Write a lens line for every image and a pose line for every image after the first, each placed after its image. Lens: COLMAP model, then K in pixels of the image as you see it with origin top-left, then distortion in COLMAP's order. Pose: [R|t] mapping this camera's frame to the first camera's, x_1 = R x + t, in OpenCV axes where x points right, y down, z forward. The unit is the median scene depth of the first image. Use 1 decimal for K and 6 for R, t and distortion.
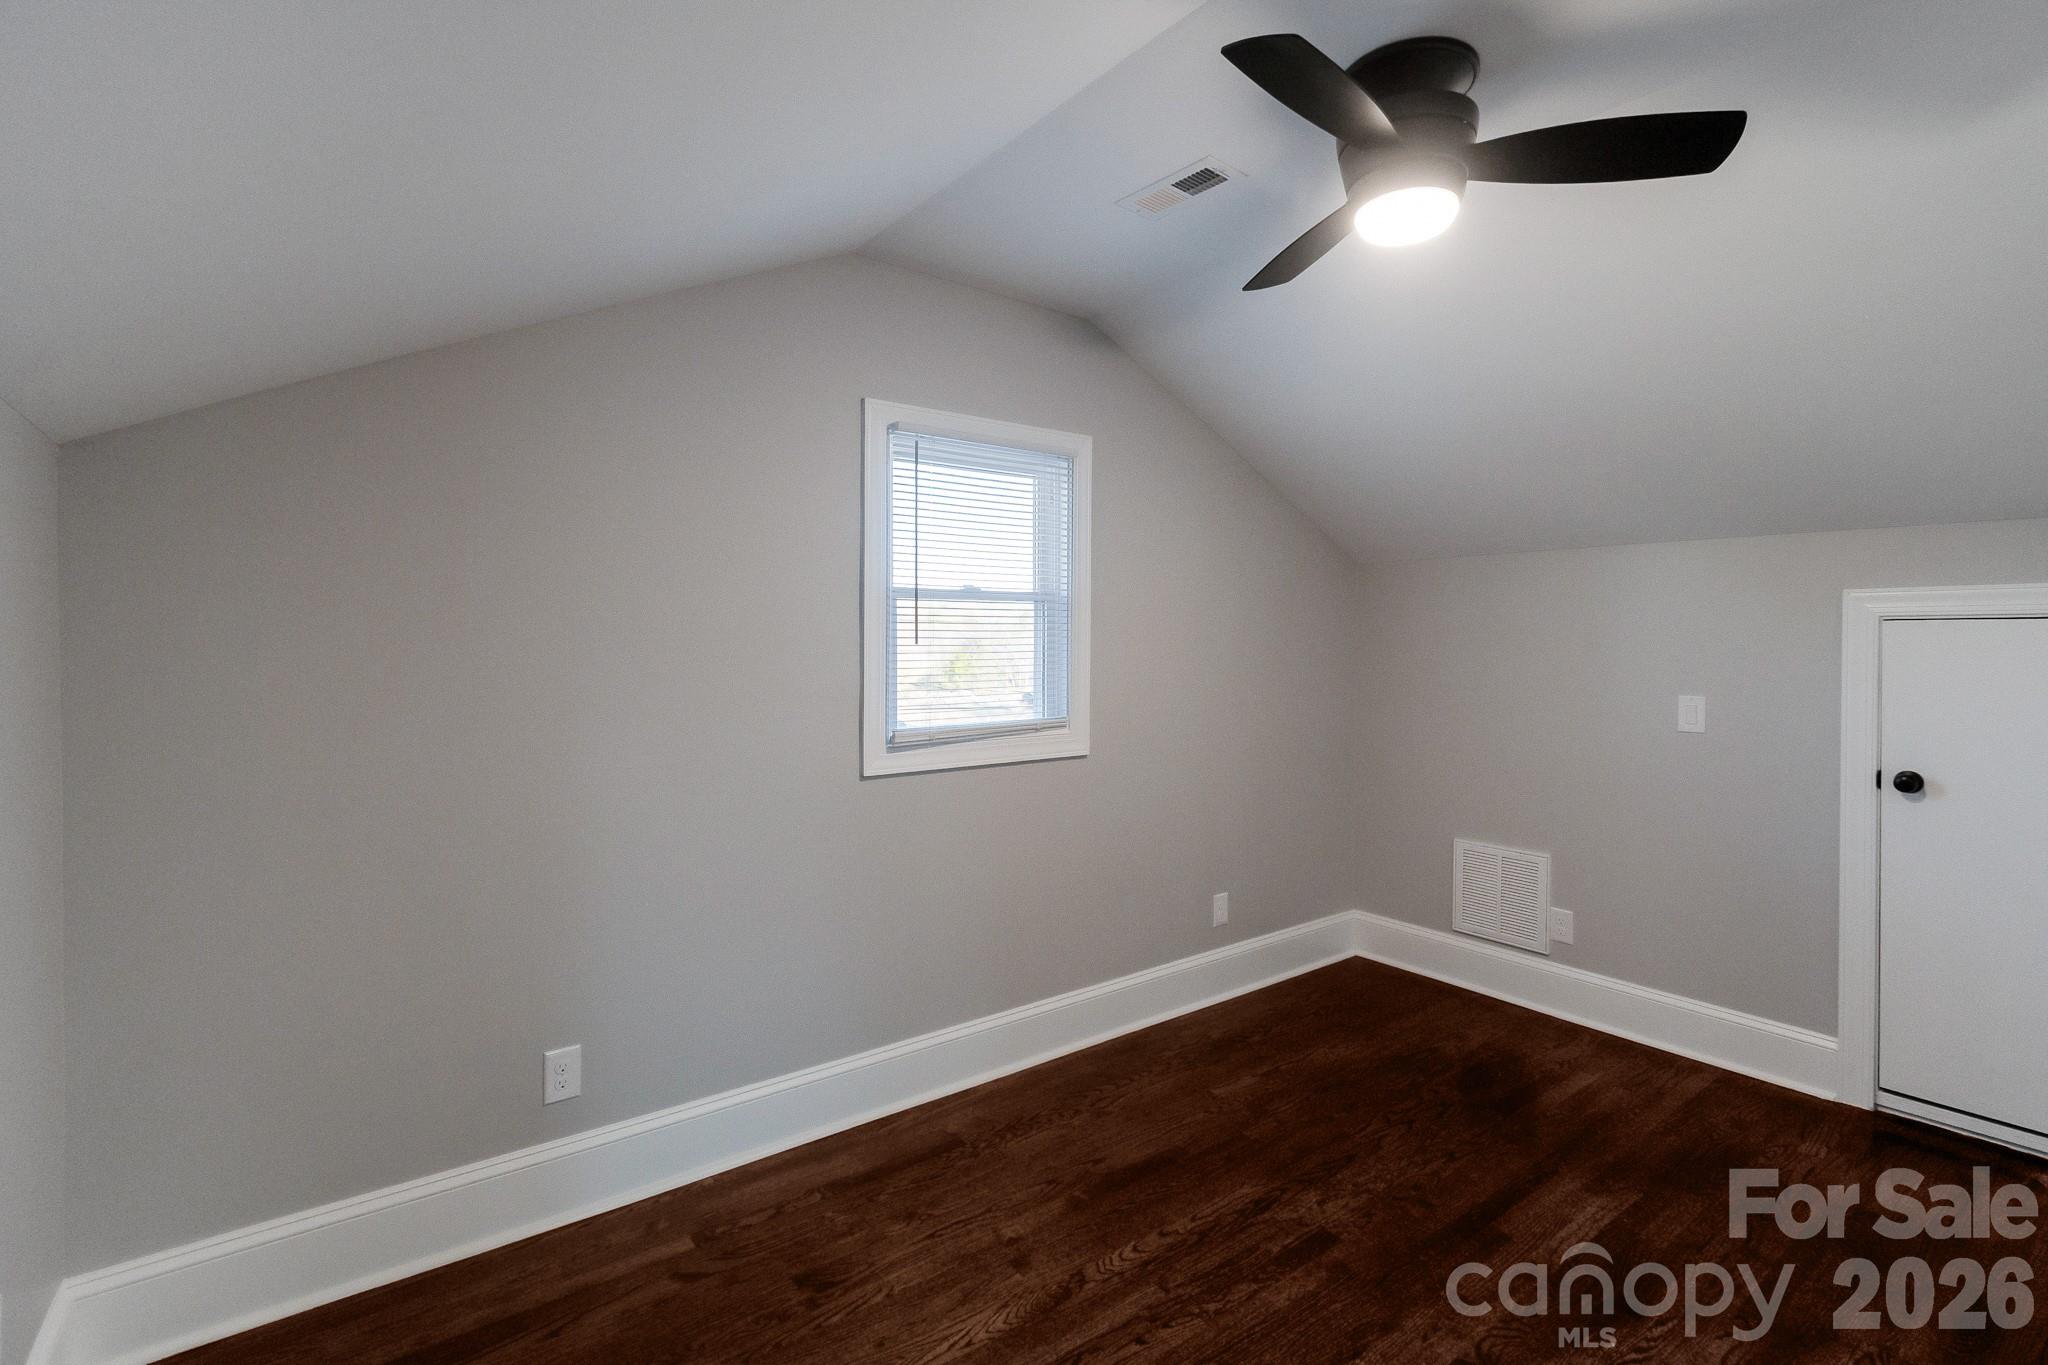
lens RADIAL K [[938.5, 0, 1030.7], [0, 938.5, 640.8], [0, 0, 1]] dist [0.004826, -0.001077]
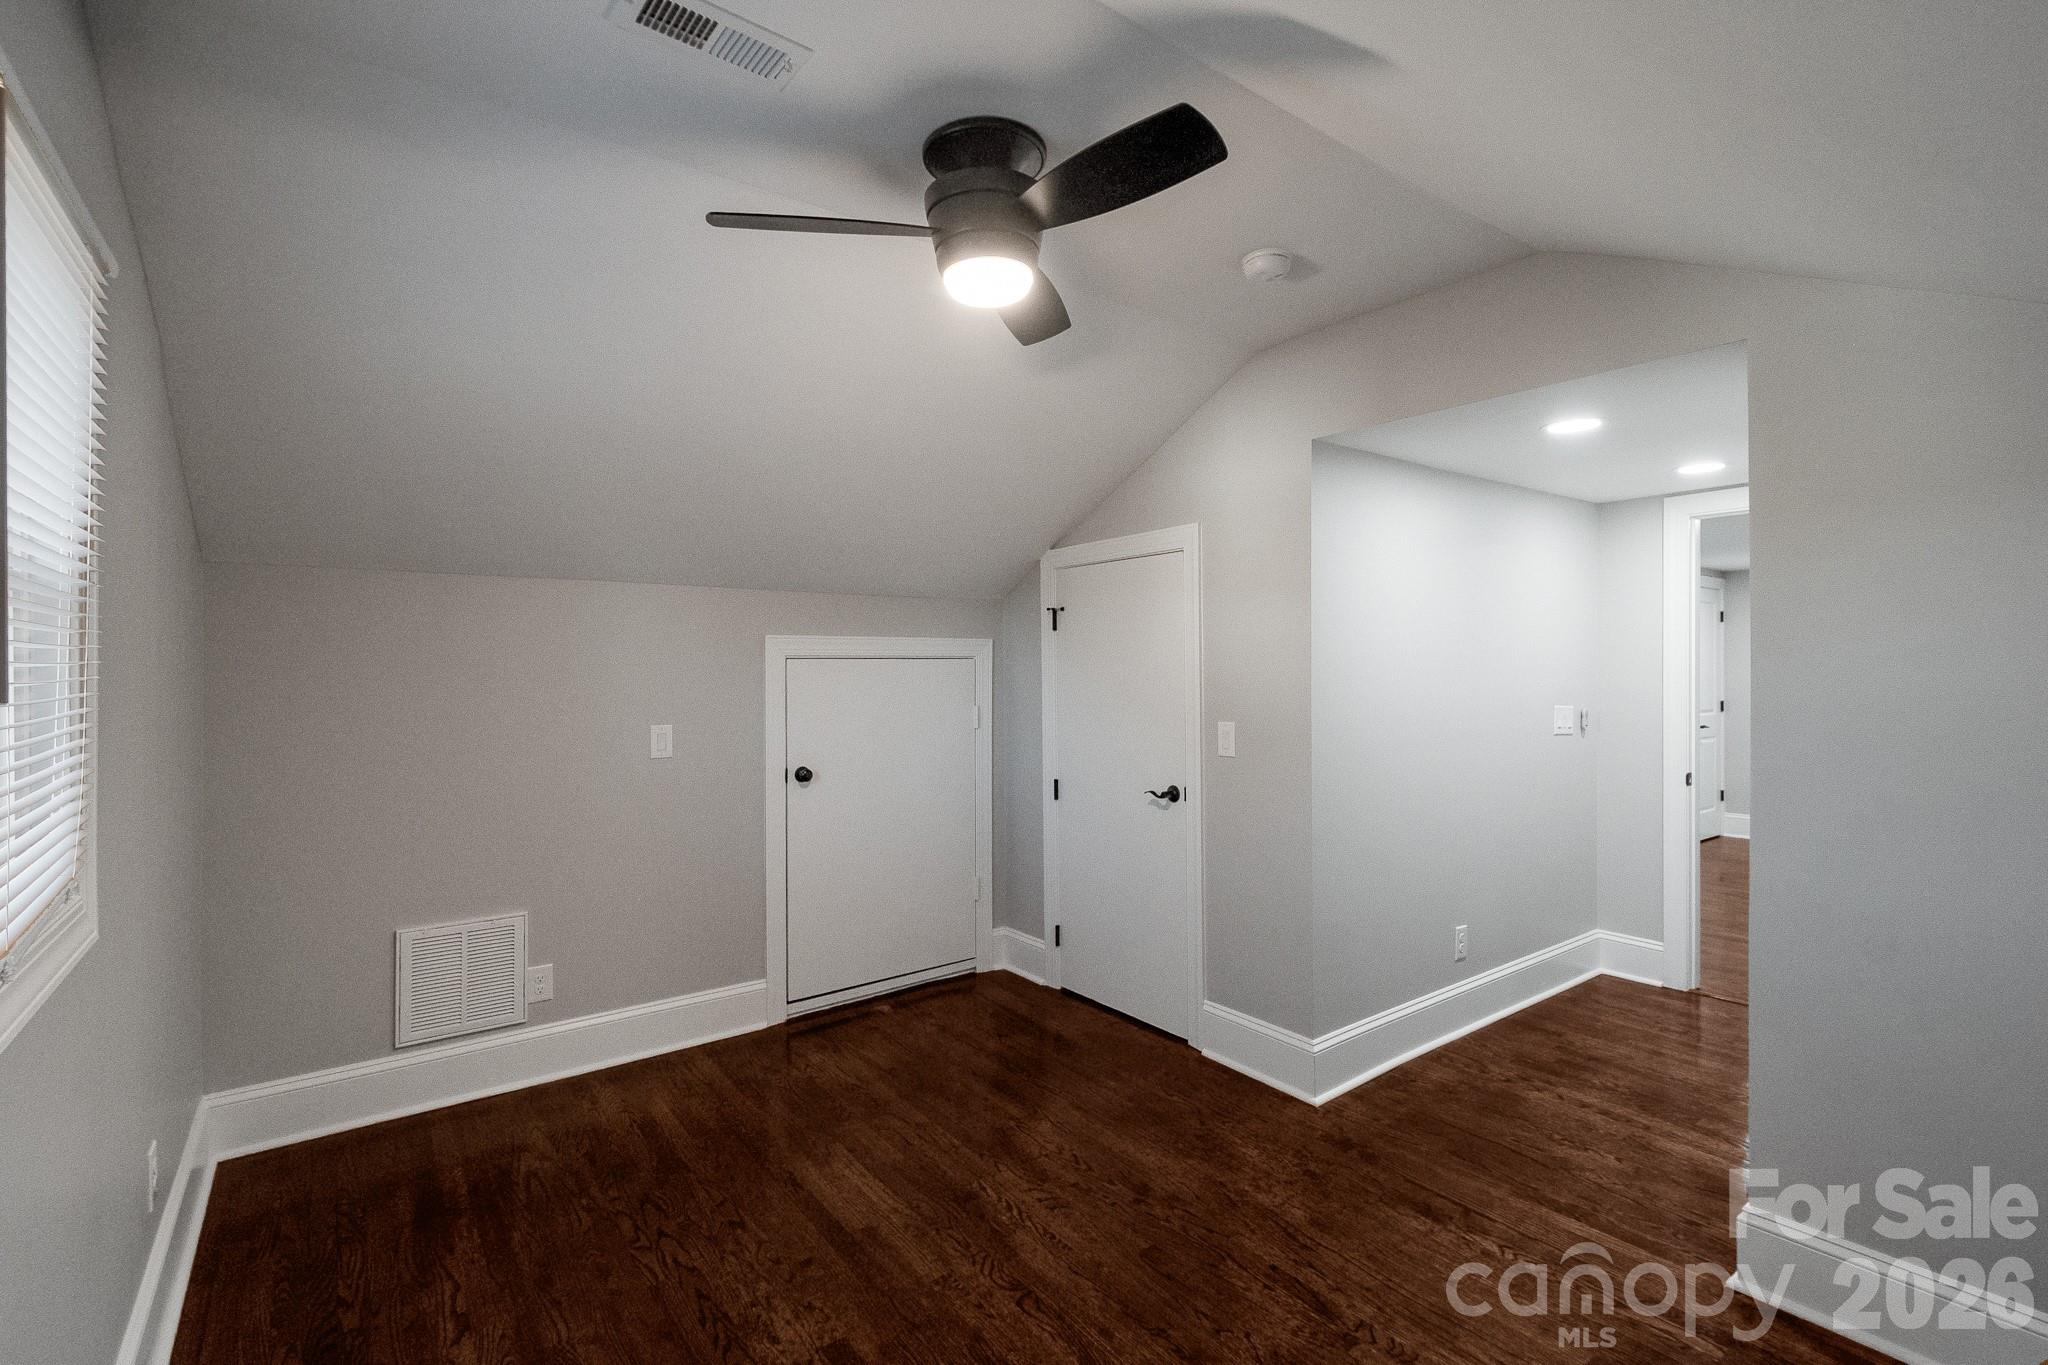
lens RADIAL K [[938.5, 0, 1025.9], [0, 938.5, 672.1], [0, 0, 1]] dist [0.004826, -0.001077]
pose [[0.000865, -0.001230, 0.999999, -0.419518], [0.008257, 0.999965, 0.001223, -0.000698], [-0.999966, 0.008256, 0.000875, 0.604491]]
